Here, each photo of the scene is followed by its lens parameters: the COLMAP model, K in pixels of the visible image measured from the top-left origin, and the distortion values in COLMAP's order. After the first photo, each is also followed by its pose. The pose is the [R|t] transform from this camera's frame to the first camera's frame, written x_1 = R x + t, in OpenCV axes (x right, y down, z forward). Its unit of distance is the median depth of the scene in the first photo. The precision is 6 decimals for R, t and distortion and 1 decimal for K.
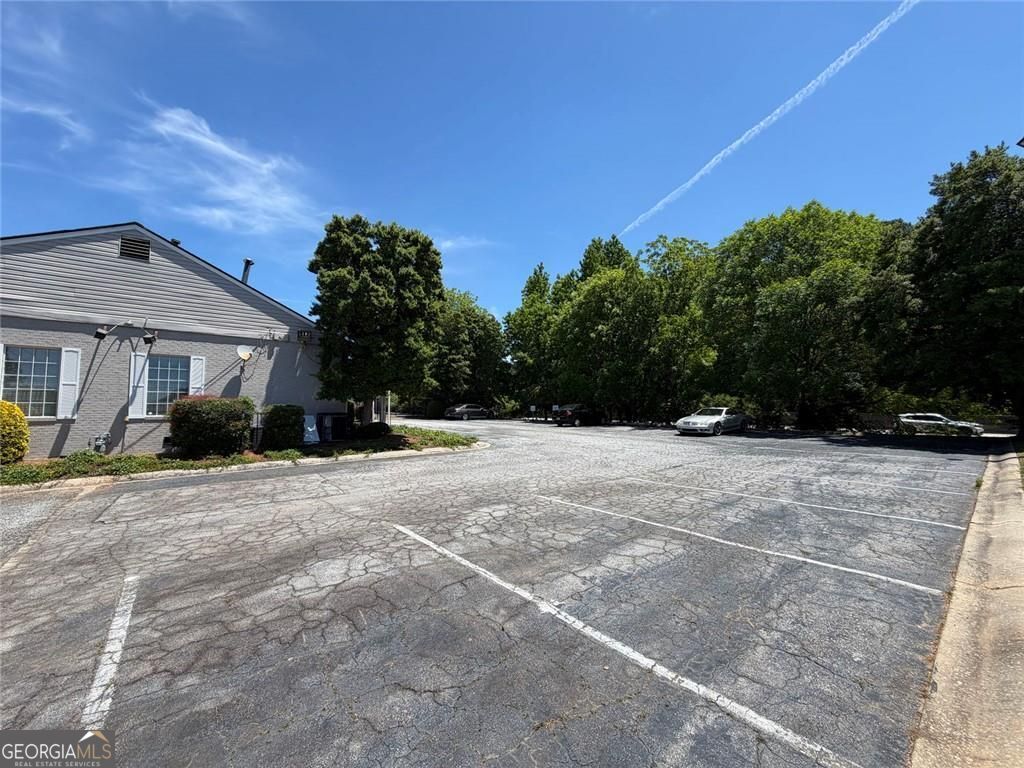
lens RADIAL K [[422.4, 0, 512.0], [0, 422.4, 384.0], [0, 0, 1]] dist [-0.000274, 0.000093]
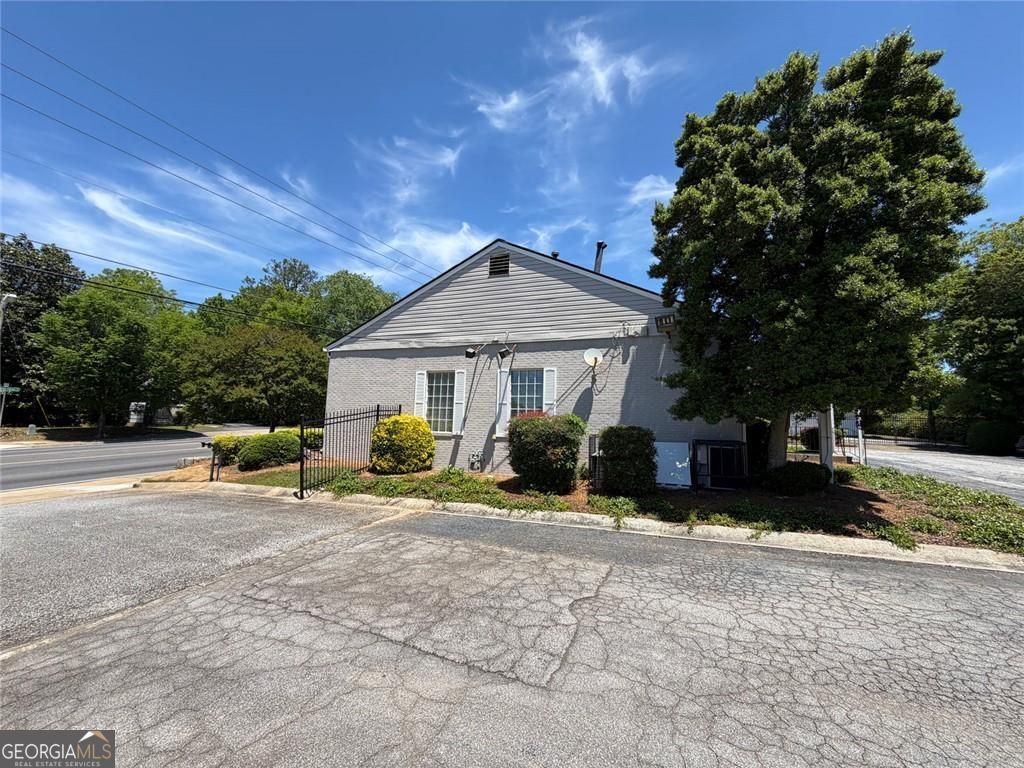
lens RADIAL K [[405.7, 0, 512.0], [0, 405.7, 384.0], [0, 0, 1]] dist [0.001546, 0.000275]
pose [[0.492886, -0.066072, -0.867582, -0.063328], [0.027075, 0.997794, -0.060606, 0.016449], [0.869672, 0.006382, 0.493588, 0.524193]]
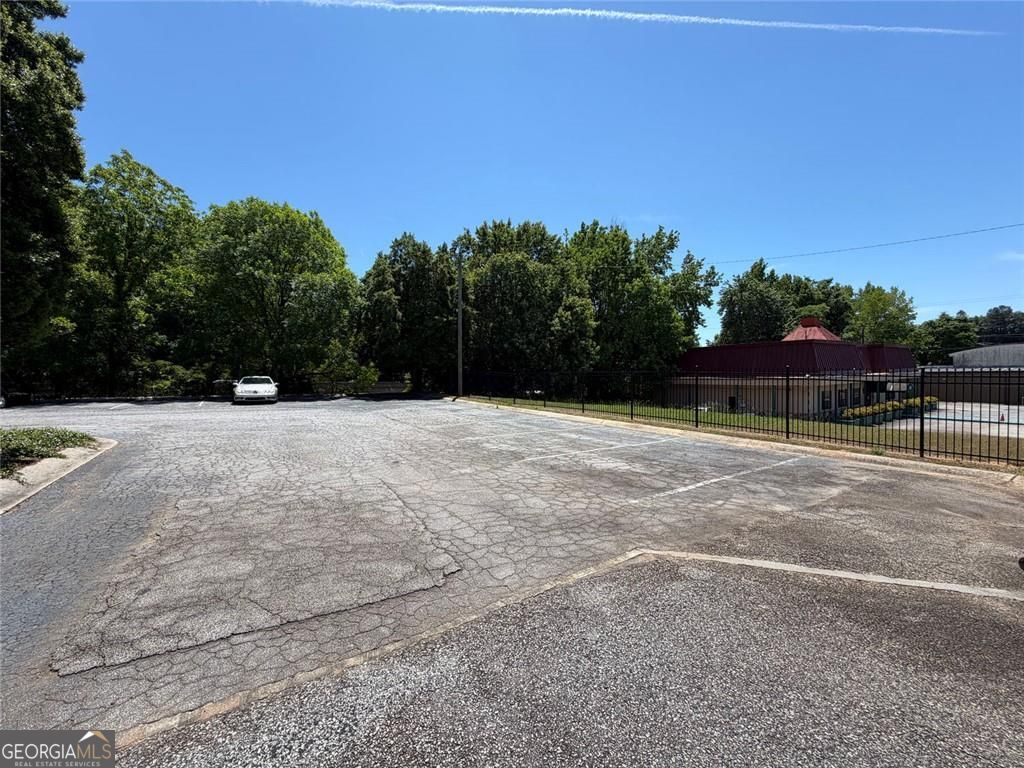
lens RADIAL K [[405.7, 0, 512.0], [0, 405.7, 384.0], [0, 0, 1]] dist [0.001546, 0.000275]
pose [[0.098757, -0.016800, 0.994970, -0.707114], [-0.053326, 0.998331, 0.022150, 0.030071], [-0.993682, -0.055245, 0.097697, 0.448354]]
